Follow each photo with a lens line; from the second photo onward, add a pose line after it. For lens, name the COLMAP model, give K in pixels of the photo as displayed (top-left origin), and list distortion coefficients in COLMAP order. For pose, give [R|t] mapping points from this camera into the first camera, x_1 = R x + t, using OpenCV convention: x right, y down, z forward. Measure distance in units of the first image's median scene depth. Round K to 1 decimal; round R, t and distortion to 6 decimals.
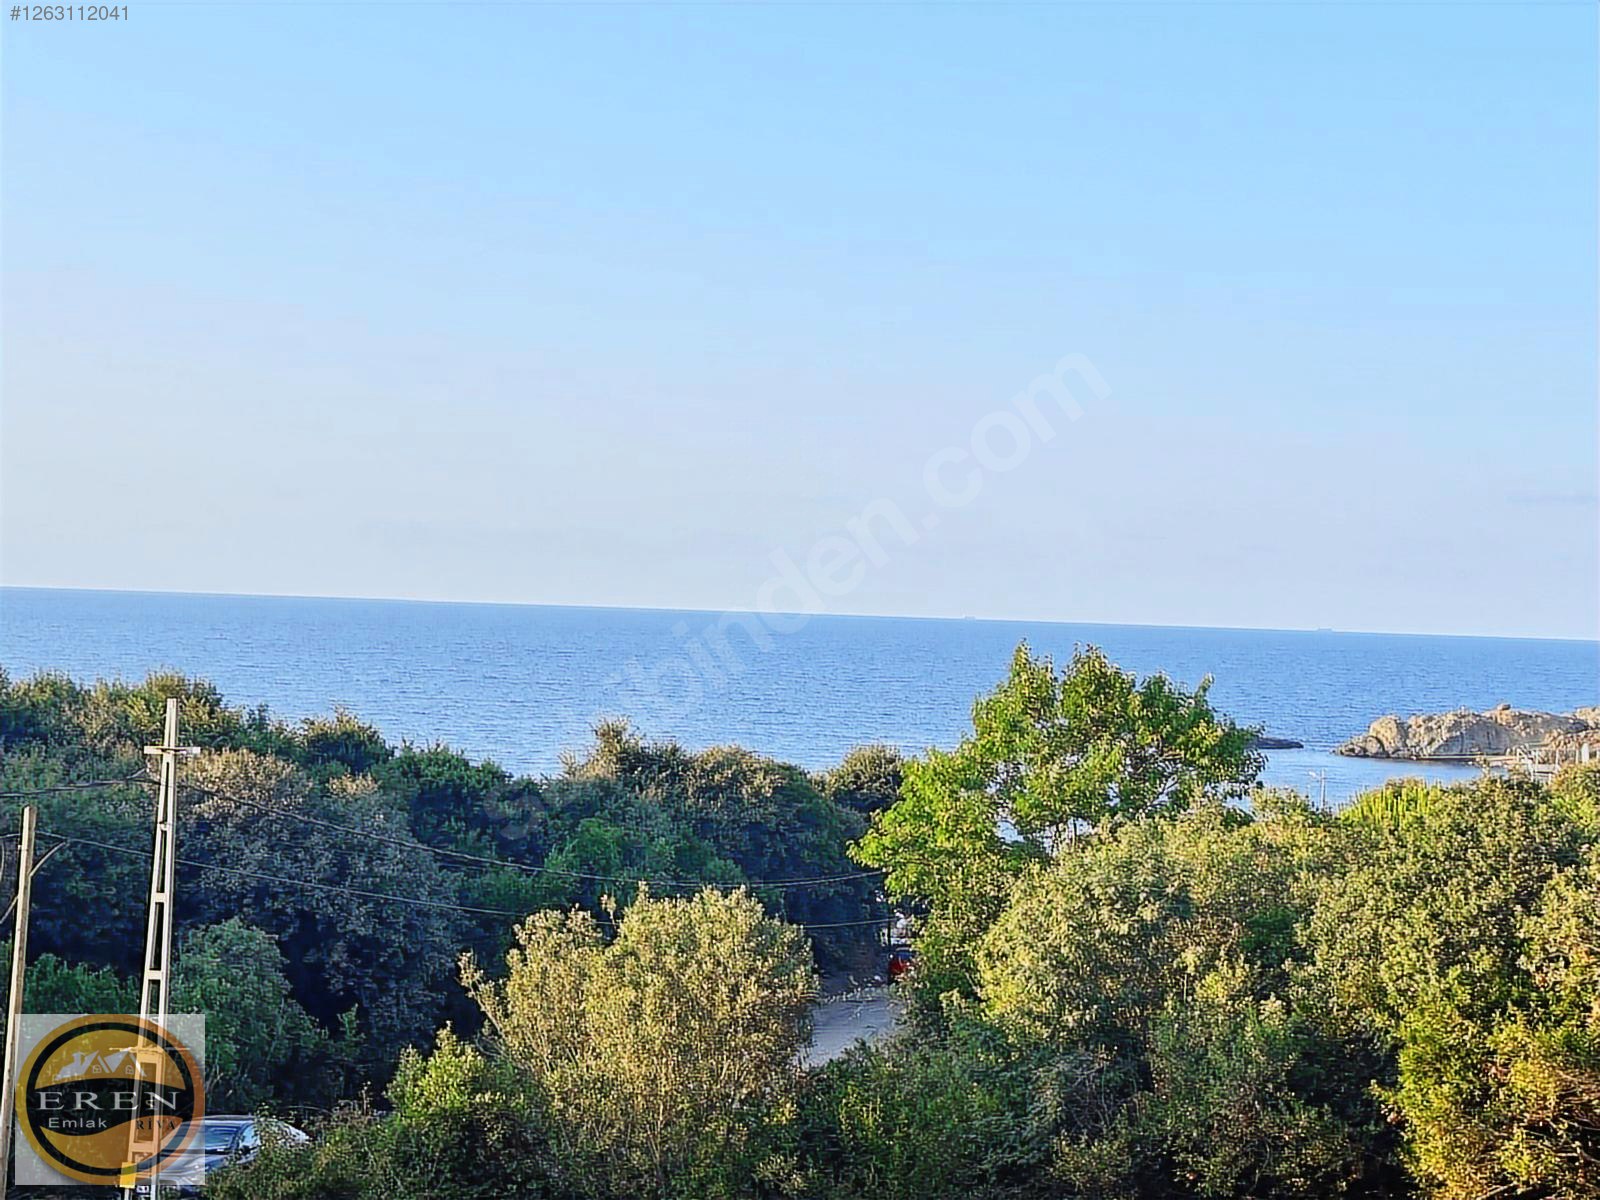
lens RADIAL K [[2678.0, 0, 799.2], [0, 2678.0, 600.8], [0, 0, 1]] dist [0.174226, -0.081724]
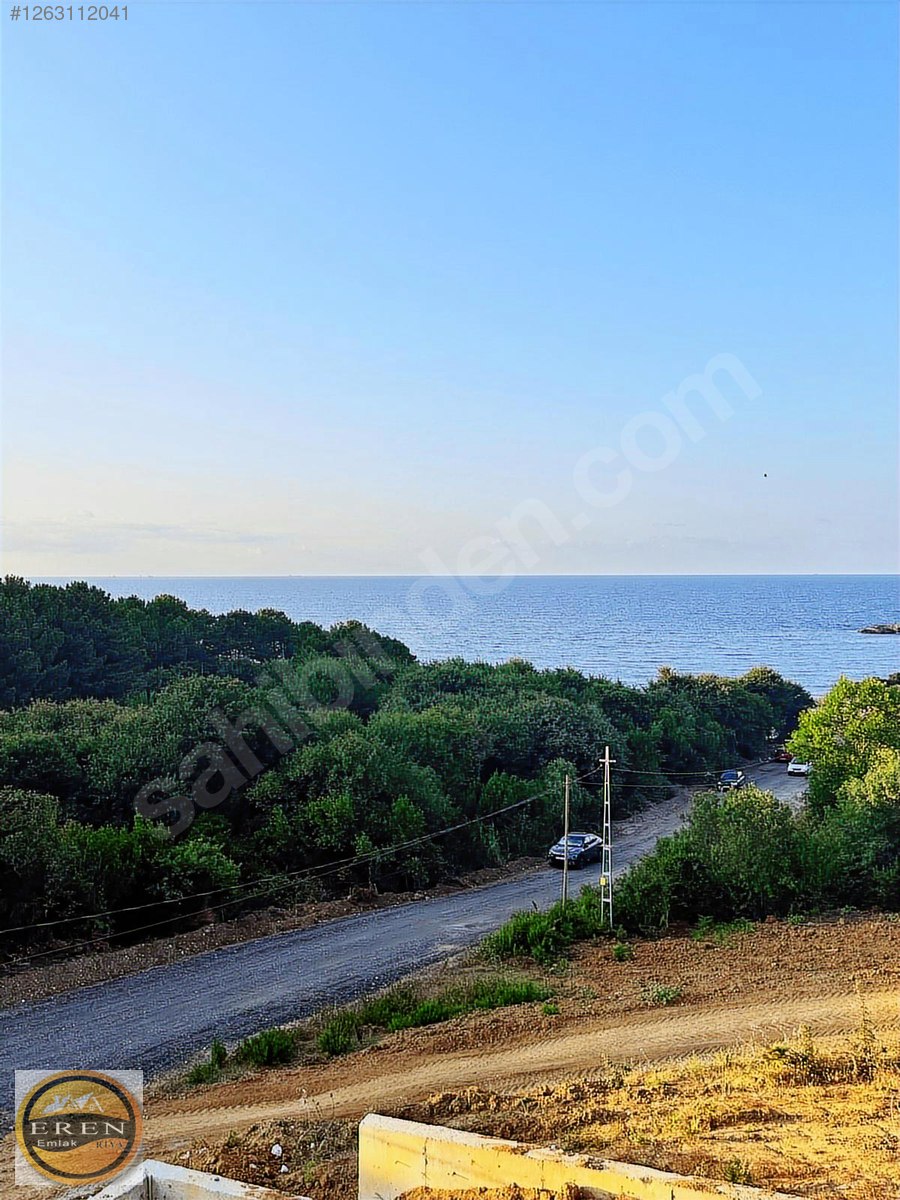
lens RADIAL K [[1066.3, 0, 442.4], [0, 1066.3, 596.2], [0, 0, 1]] dist [0.217116, -0.442152]
pose [[0.971534, -0.026867, -0.235372, -0.078048], [0.032856, 0.999228, 0.021557, -0.148319], [0.234611, -0.028677, 0.971666, -0.312434]]
